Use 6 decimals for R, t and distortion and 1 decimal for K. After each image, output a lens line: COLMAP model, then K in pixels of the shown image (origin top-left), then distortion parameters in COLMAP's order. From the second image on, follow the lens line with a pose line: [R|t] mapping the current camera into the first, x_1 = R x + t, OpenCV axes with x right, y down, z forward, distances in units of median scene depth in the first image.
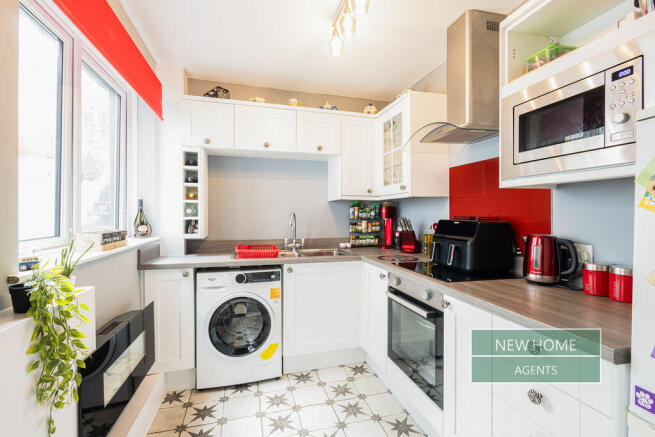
lens RADIAL K [[307.2, 0, 325.4], [0, 307.2, 216.1], [0, 0, 1]] dist [0.009143, 0.000227]
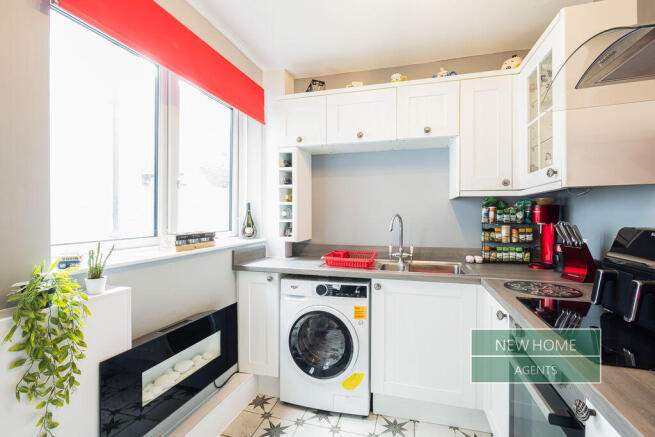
lens RADIAL K [[307.2, 0, 328.5], [0, 307.2, 217.1], [0, 0, 1]] dist [0.009143, 0.000227]
pose [[0.852570, 0.001619, -0.522610, 0.186953], [-0.001828, 0.999998, 0.000116, -0.004990], [0.522610, 0.000857, 0.852572, 0.241190]]
